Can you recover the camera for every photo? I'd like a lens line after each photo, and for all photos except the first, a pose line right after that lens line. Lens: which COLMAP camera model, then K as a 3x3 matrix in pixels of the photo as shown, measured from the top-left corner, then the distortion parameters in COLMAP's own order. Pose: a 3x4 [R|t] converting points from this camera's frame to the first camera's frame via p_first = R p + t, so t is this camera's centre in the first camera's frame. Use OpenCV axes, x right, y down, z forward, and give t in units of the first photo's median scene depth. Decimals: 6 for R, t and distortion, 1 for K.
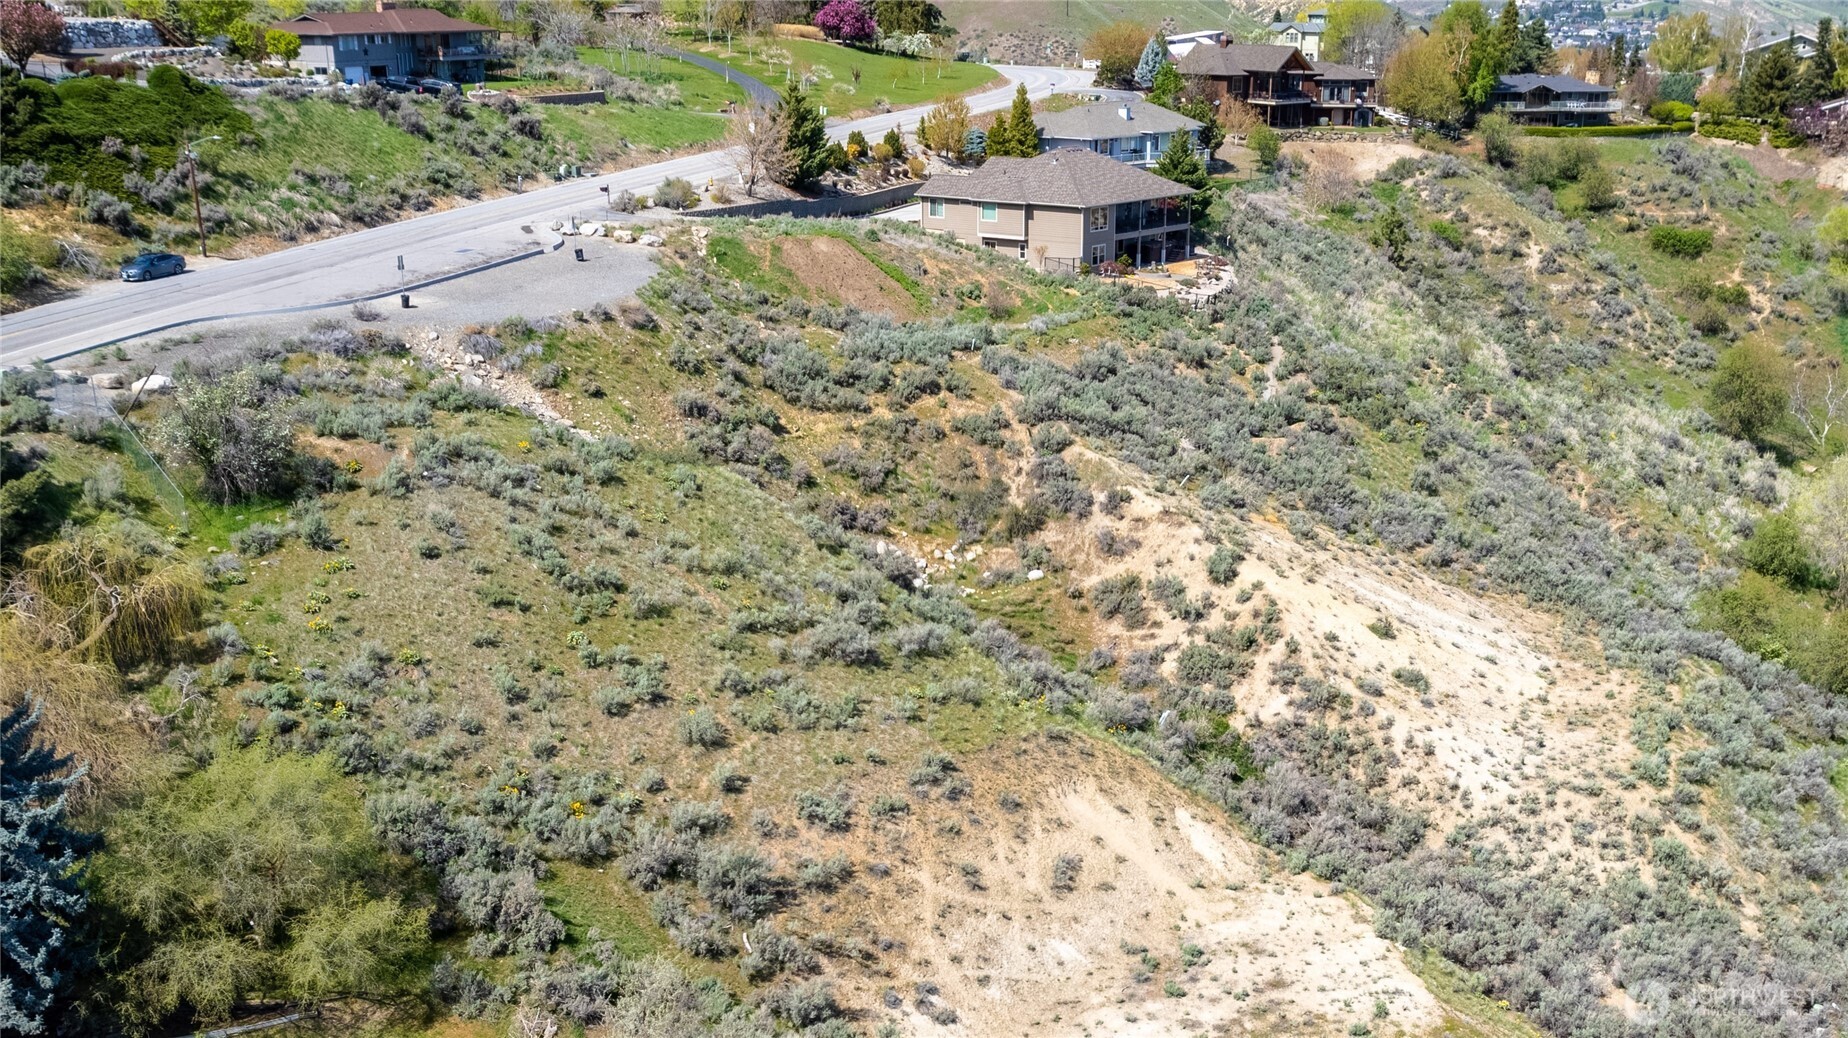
lens RADIAL K [[1946.6, 0, 927.6], [0, 1946.6, 522.3], [0, 0, 1]] dist [0.056378, 0.000000]
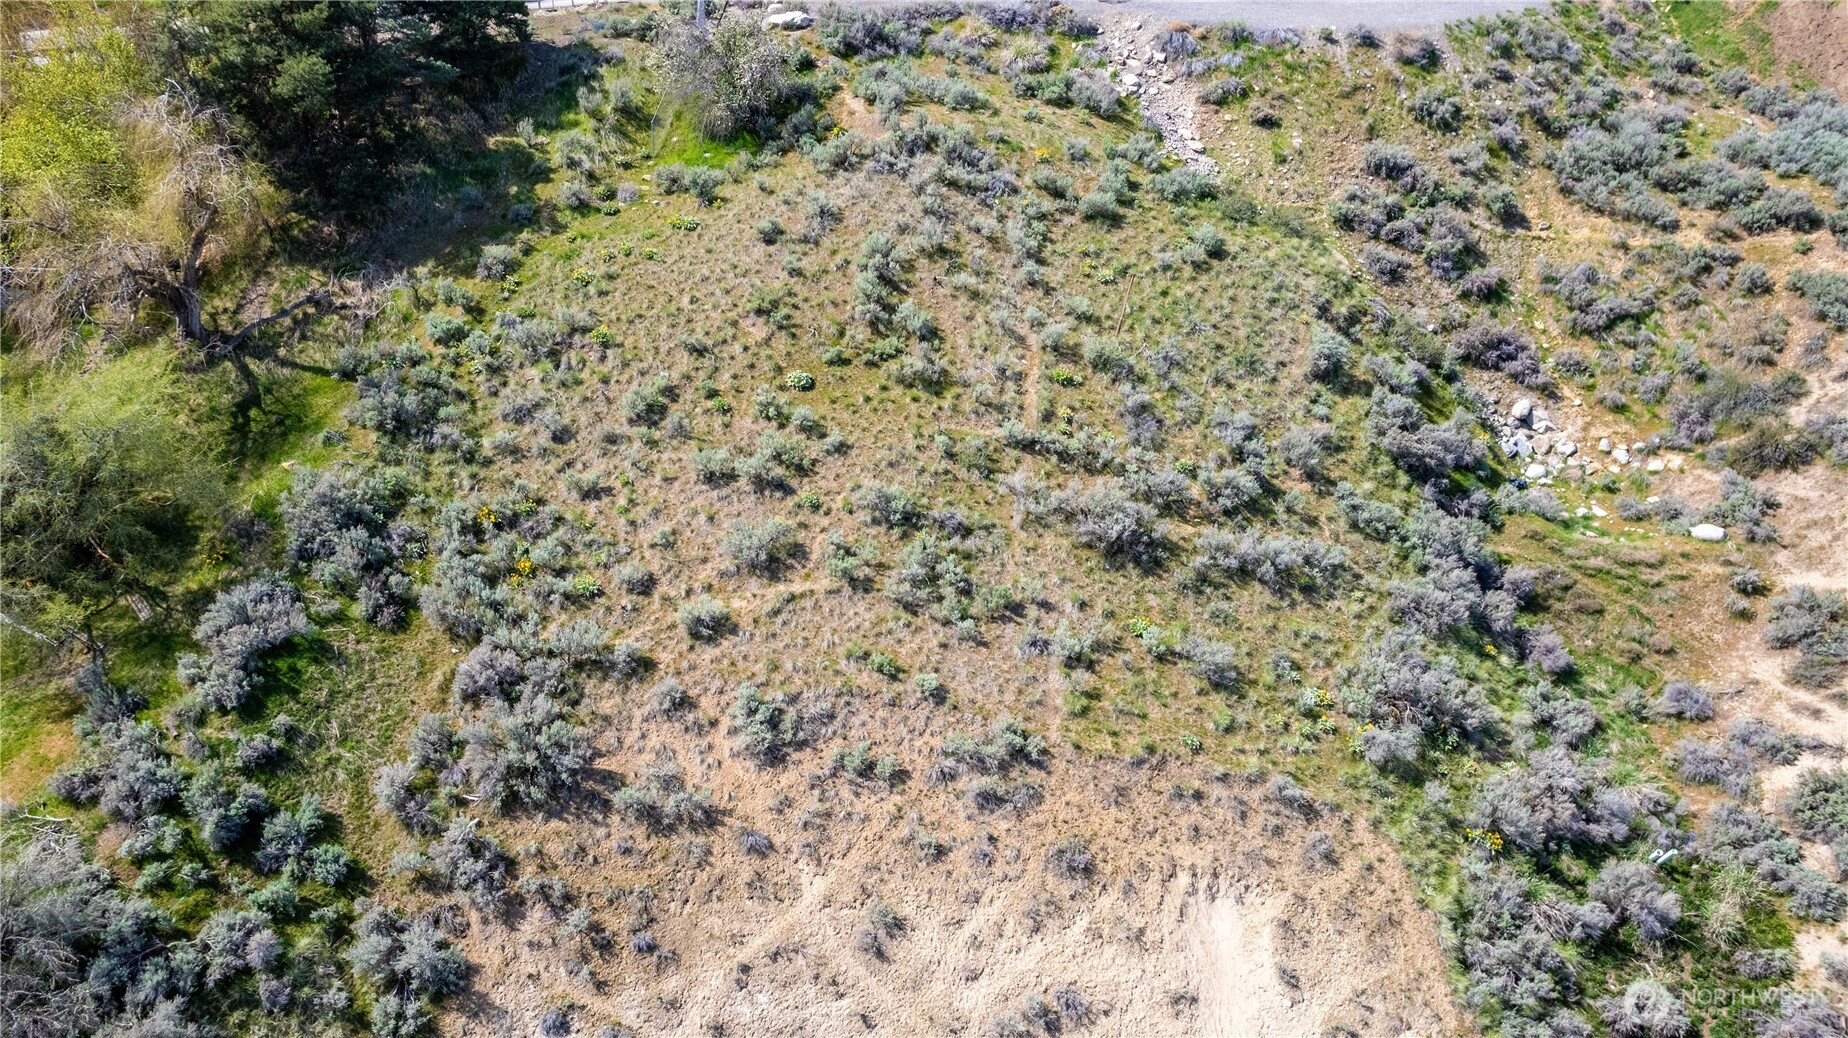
lens RADIAL K [[1118.6, 0, 917.6], [0, 1118.6, 509.0], [0, 0, 1]] dist [-0.005353, 0.000849]
pose [[0.572764, 0.428215, -0.698980, 0.173748], [-0.218508, 0.901610, 0.373300, -0.066824], [0.790061, -0.061080, 0.609978, 0.592945]]
